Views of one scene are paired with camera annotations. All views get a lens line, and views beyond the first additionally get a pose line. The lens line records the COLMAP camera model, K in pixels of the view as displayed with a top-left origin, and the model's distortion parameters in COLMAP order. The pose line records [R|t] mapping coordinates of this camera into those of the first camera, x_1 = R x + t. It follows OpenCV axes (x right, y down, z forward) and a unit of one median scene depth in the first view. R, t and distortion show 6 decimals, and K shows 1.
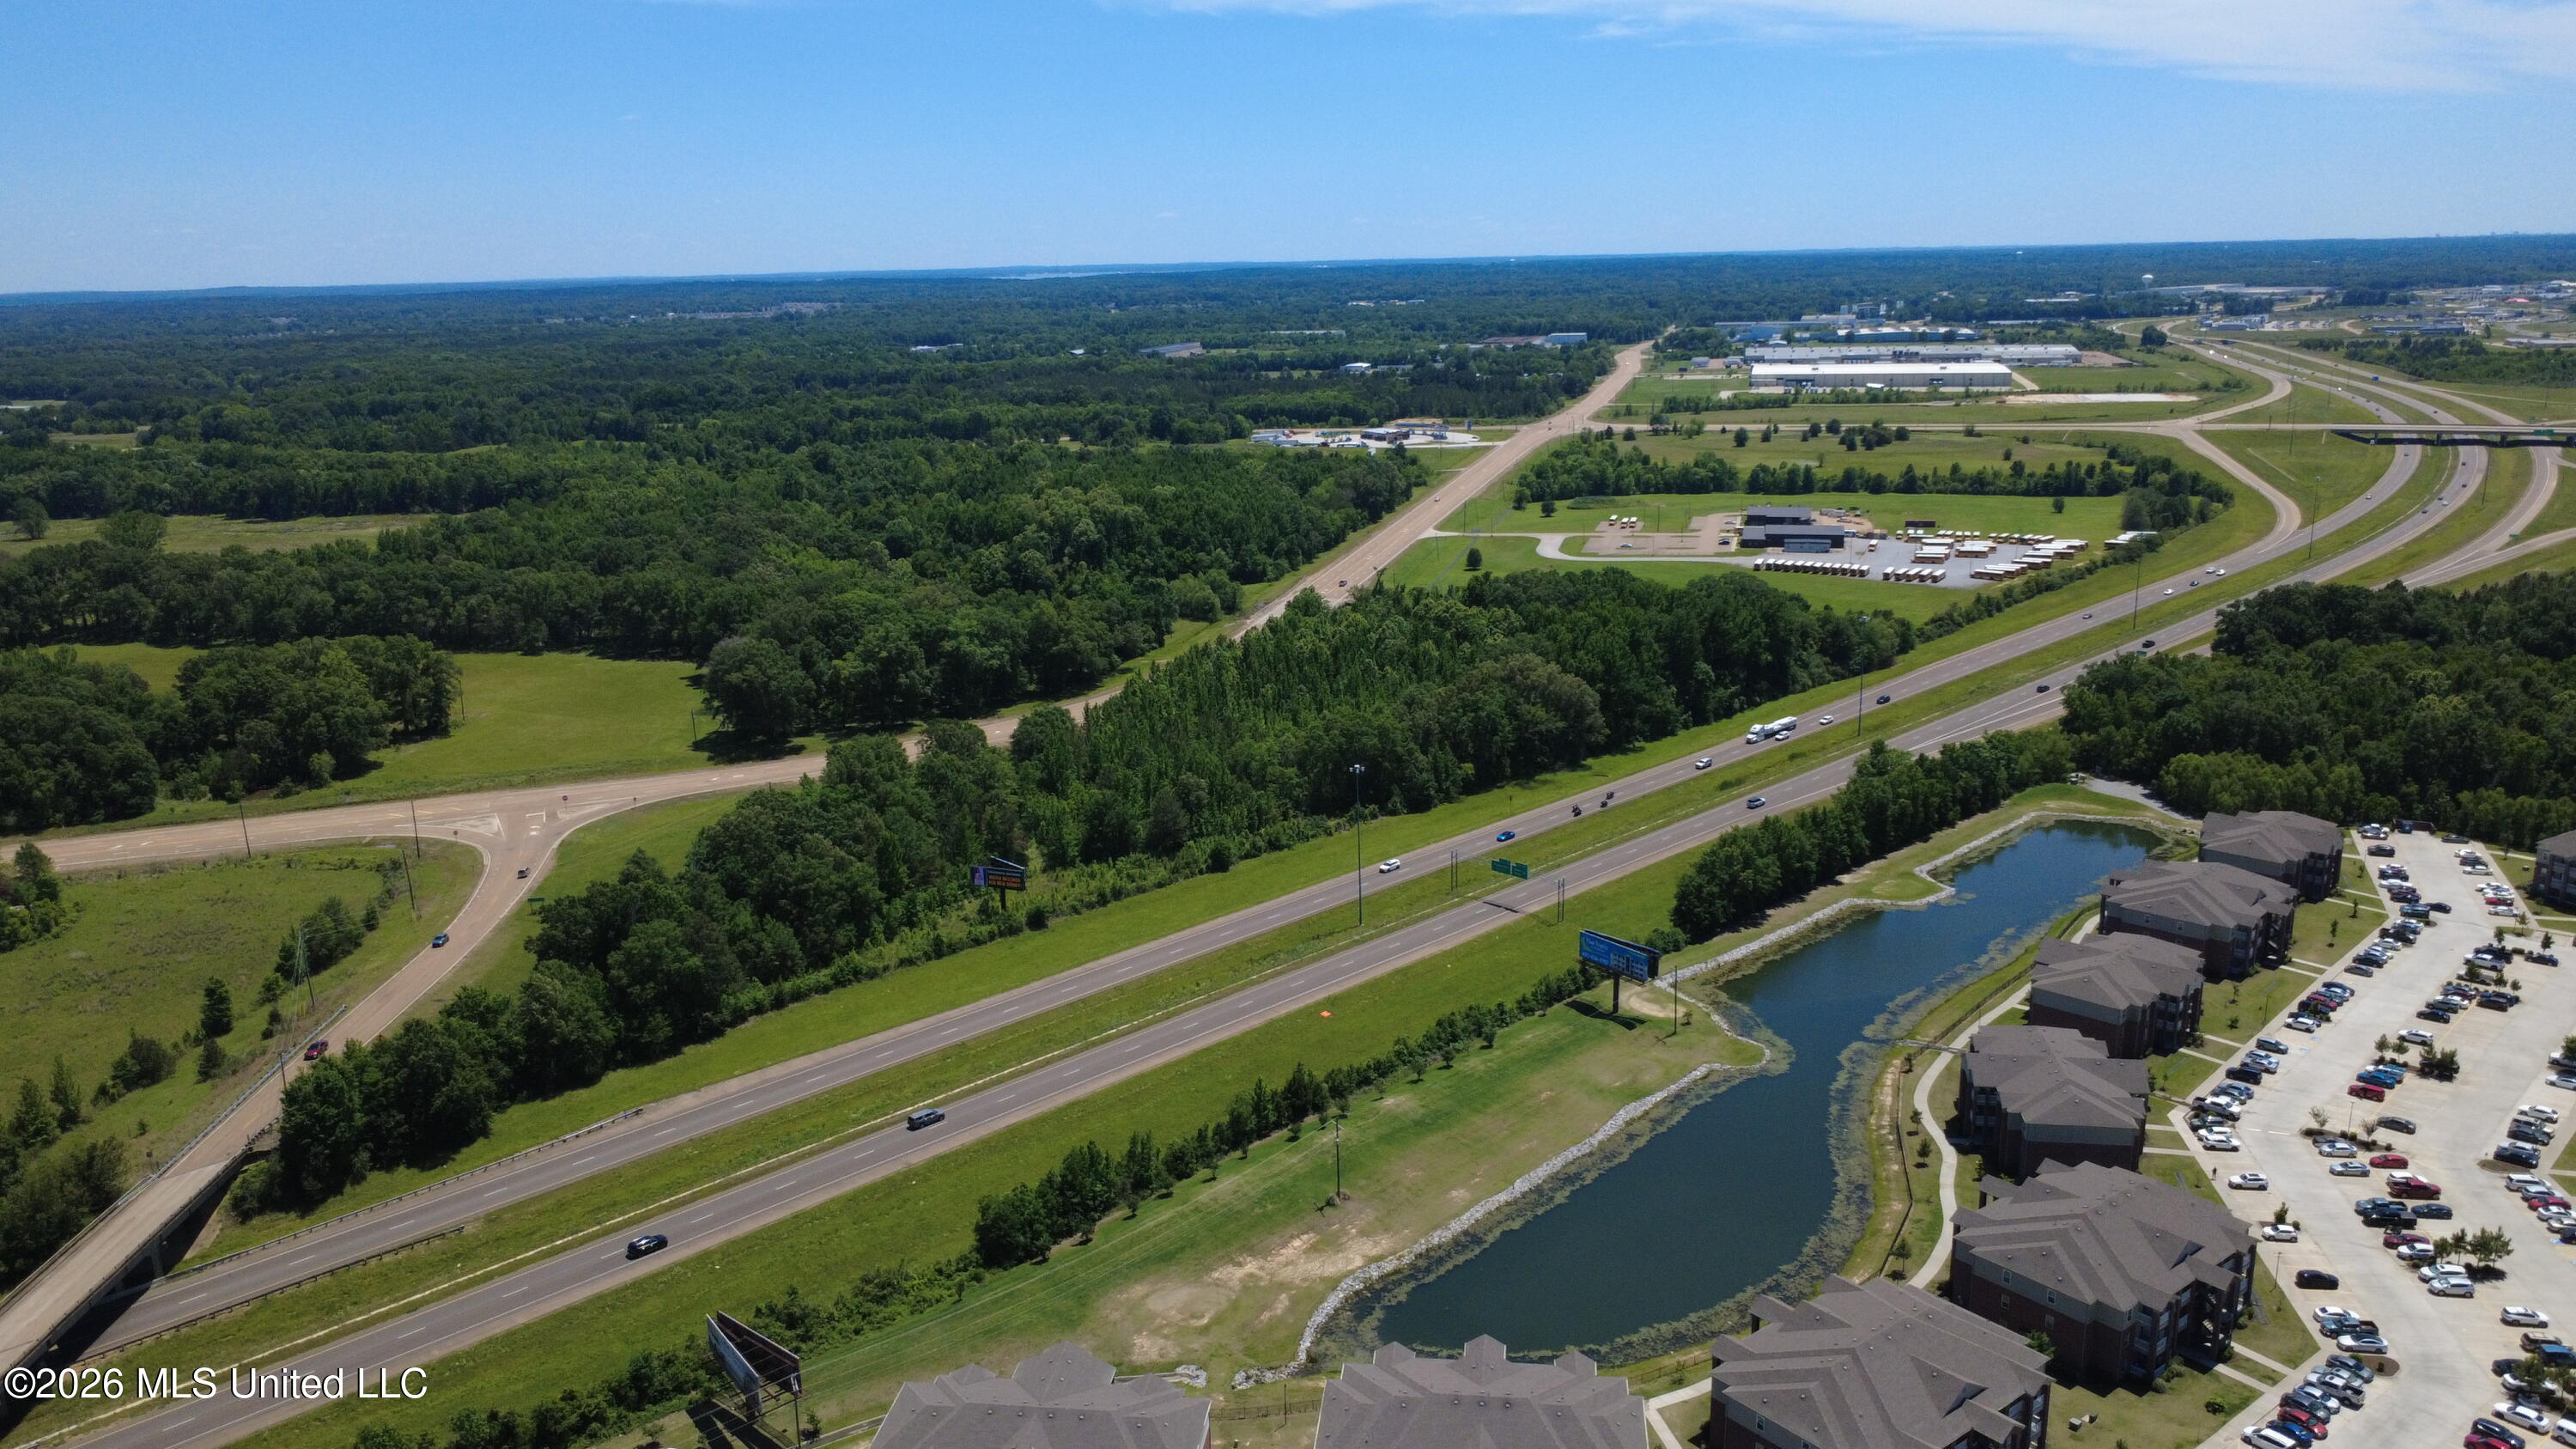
lens RADIAL K [[1872.2, 0, 1284.6], [0, 1872.2, 719.2], [0, 0, 1]] dist [-0.003985, -0.000271]
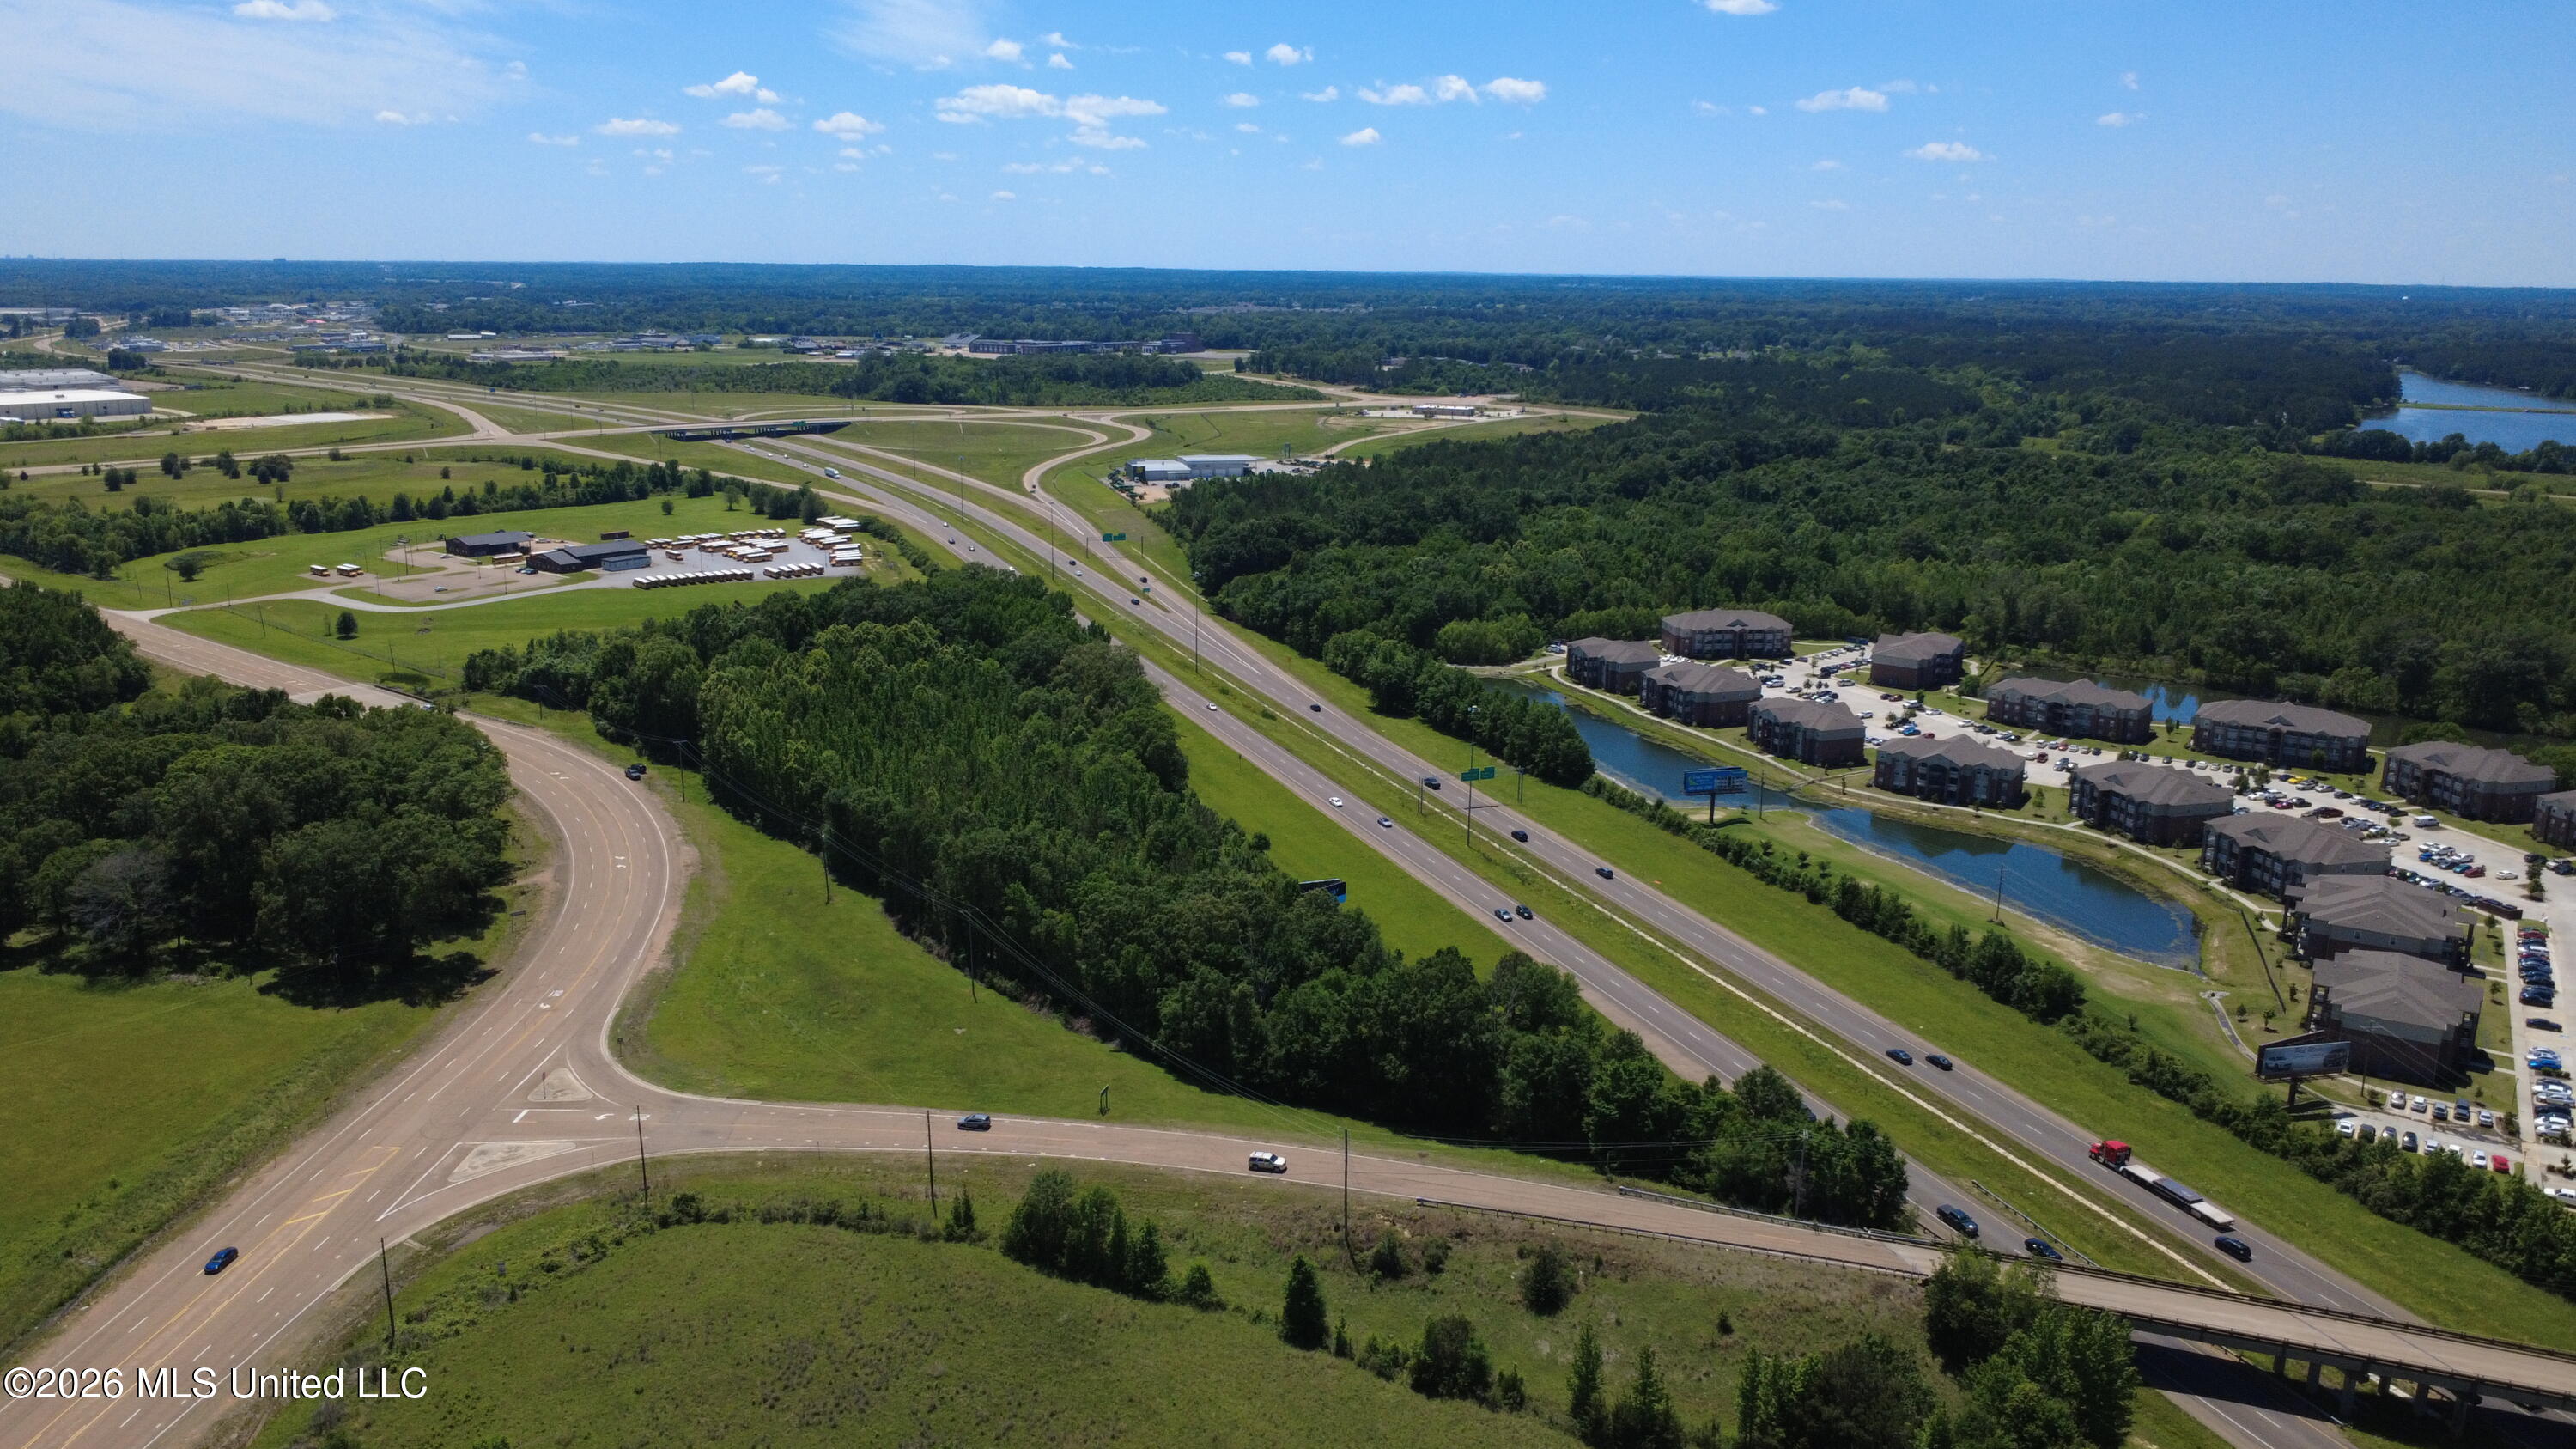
lens RADIAL K [[1872.2, 0, 1284.6], [0, 1872.2, 719.2], [0, 0, 1]] dist [-0.003985, -0.000271]
pose [[0.402745, -0.189806, 0.895416, -0.892943], [0.200481, 0.972802, 0.116037, -0.107053], [-0.893087, 0.132780, 0.429843, 0.520219]]
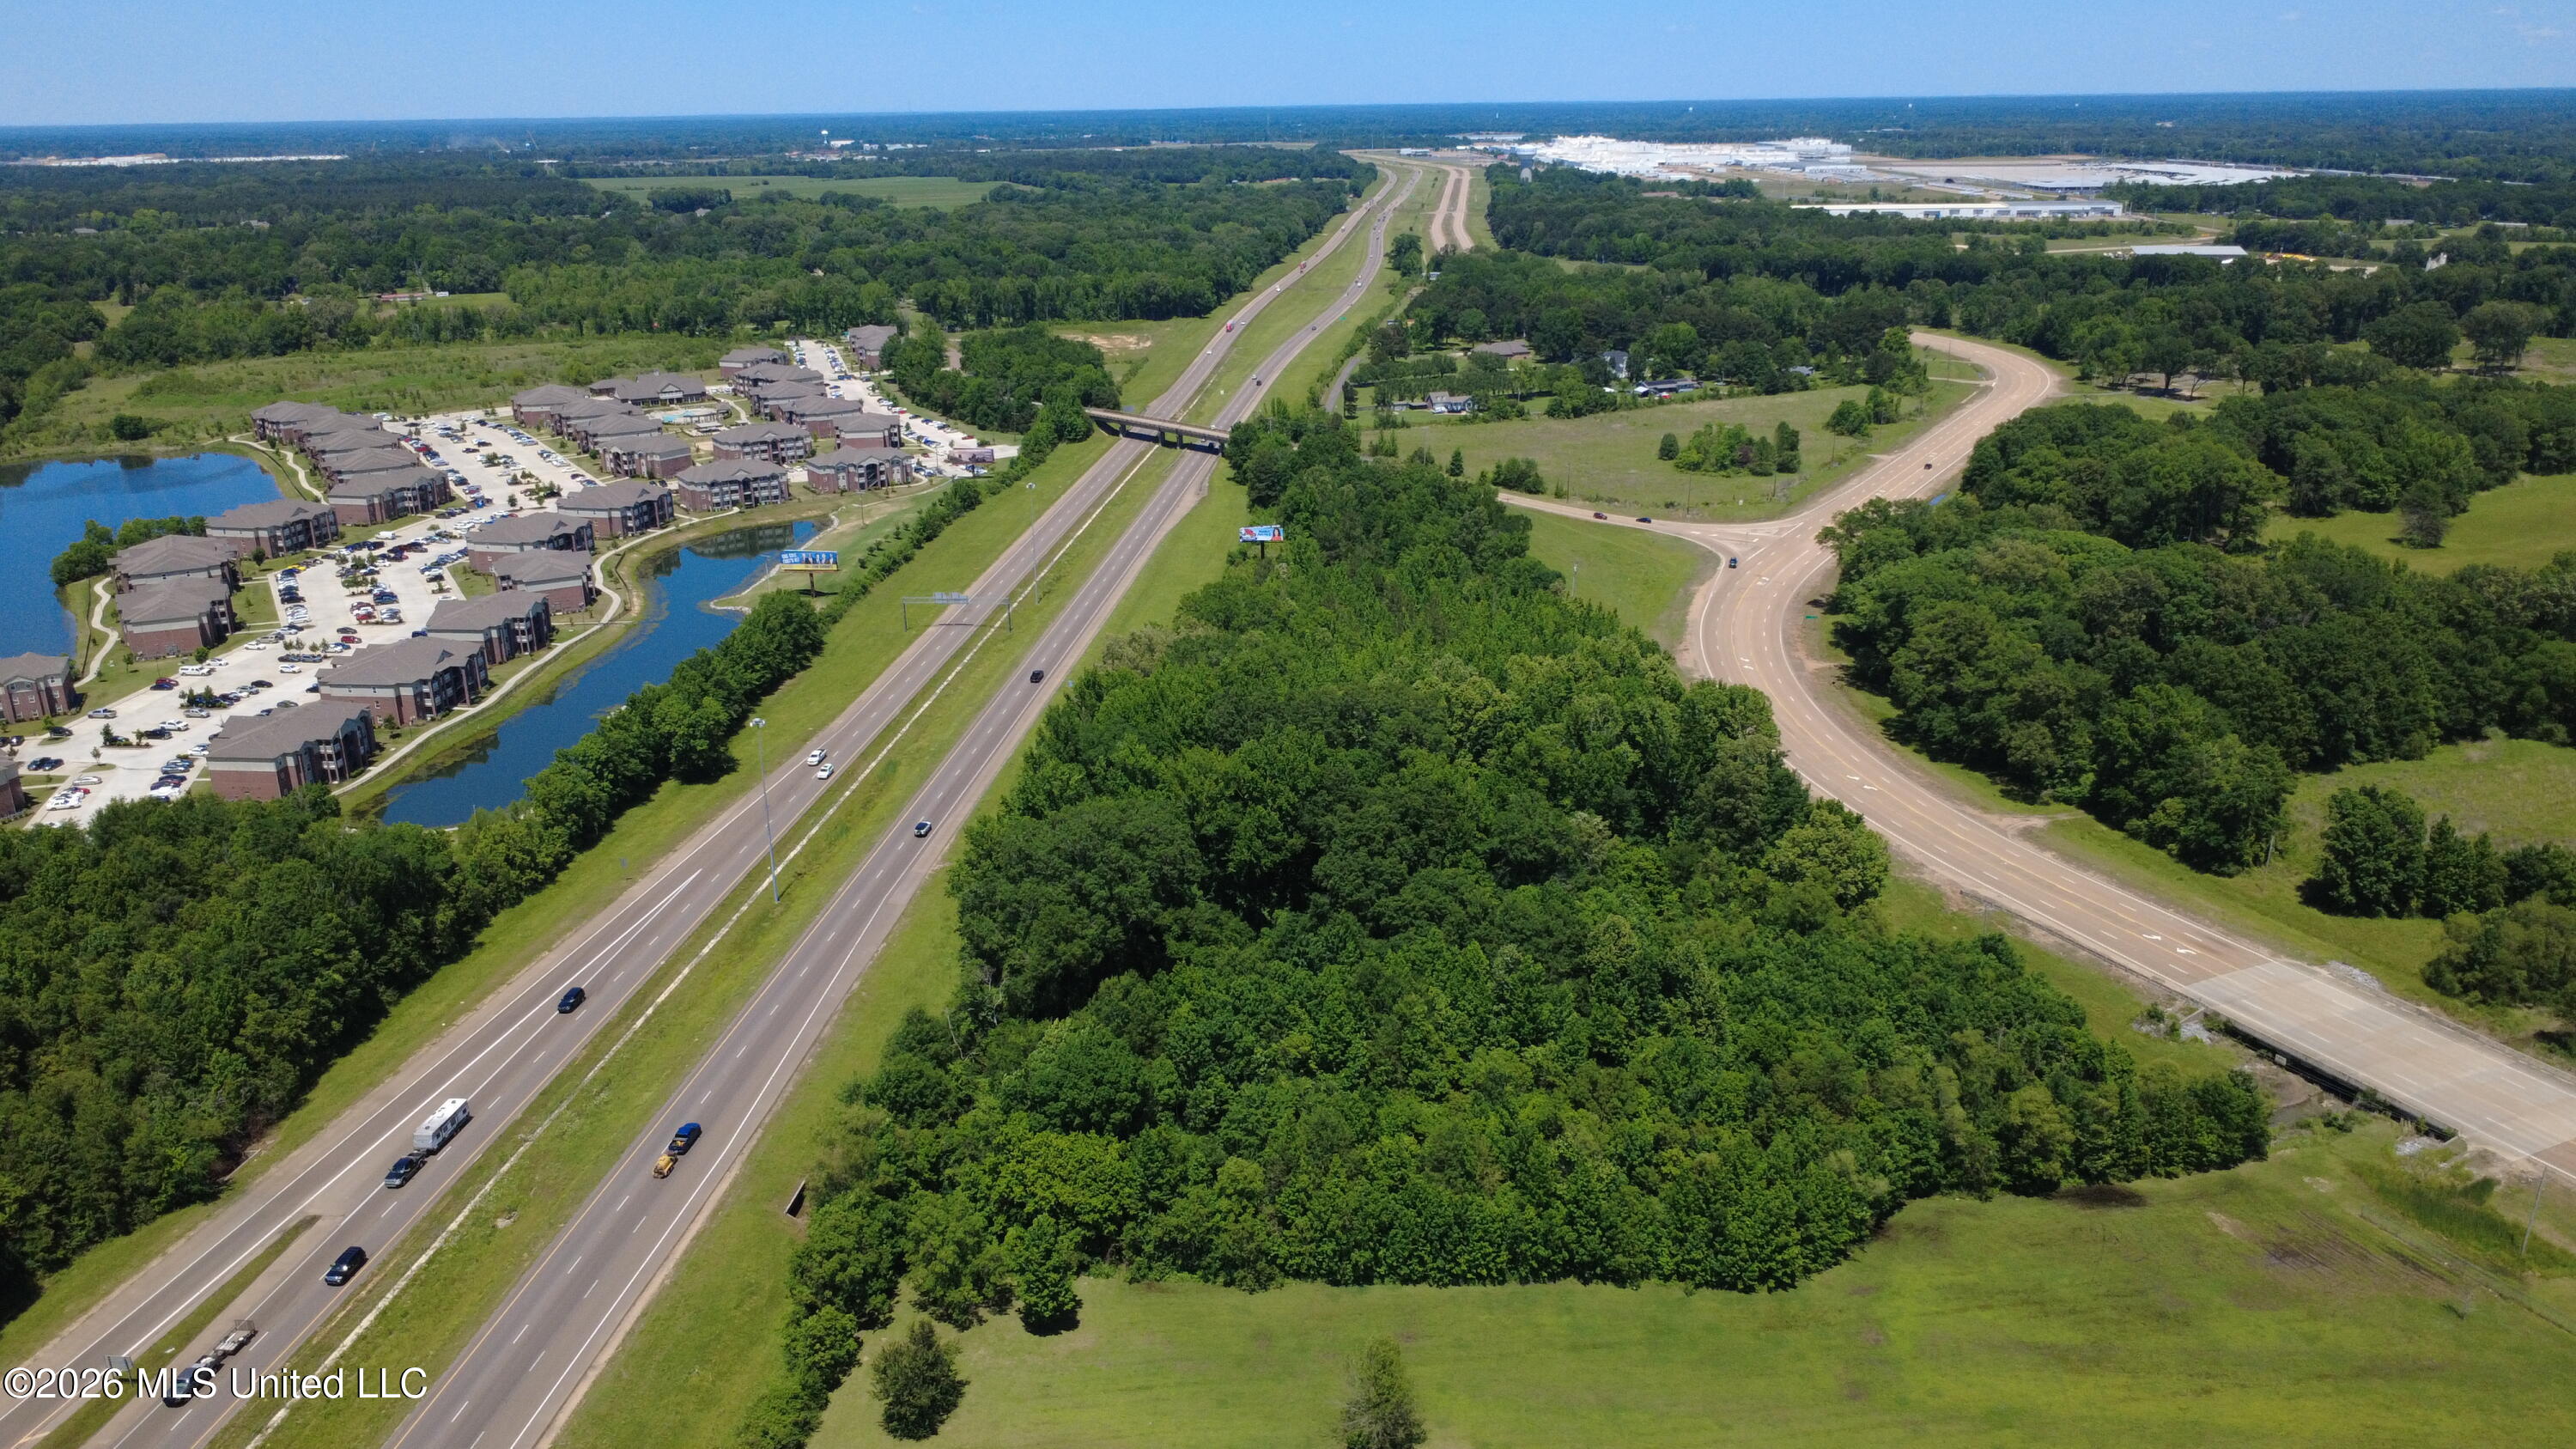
lens RADIAL K [[1871.4, 0, 1281.9], [0, 1871.4, 736.8], [0, 0, 1]] dist [0.001436, -0.004225]
pose [[-0.772949, 0.236729, -0.588650, 0.633626], [-0.121254, 0.855569, 0.503289, -0.448643], [0.622773, 0.460393, -0.632607, 1.758500]]
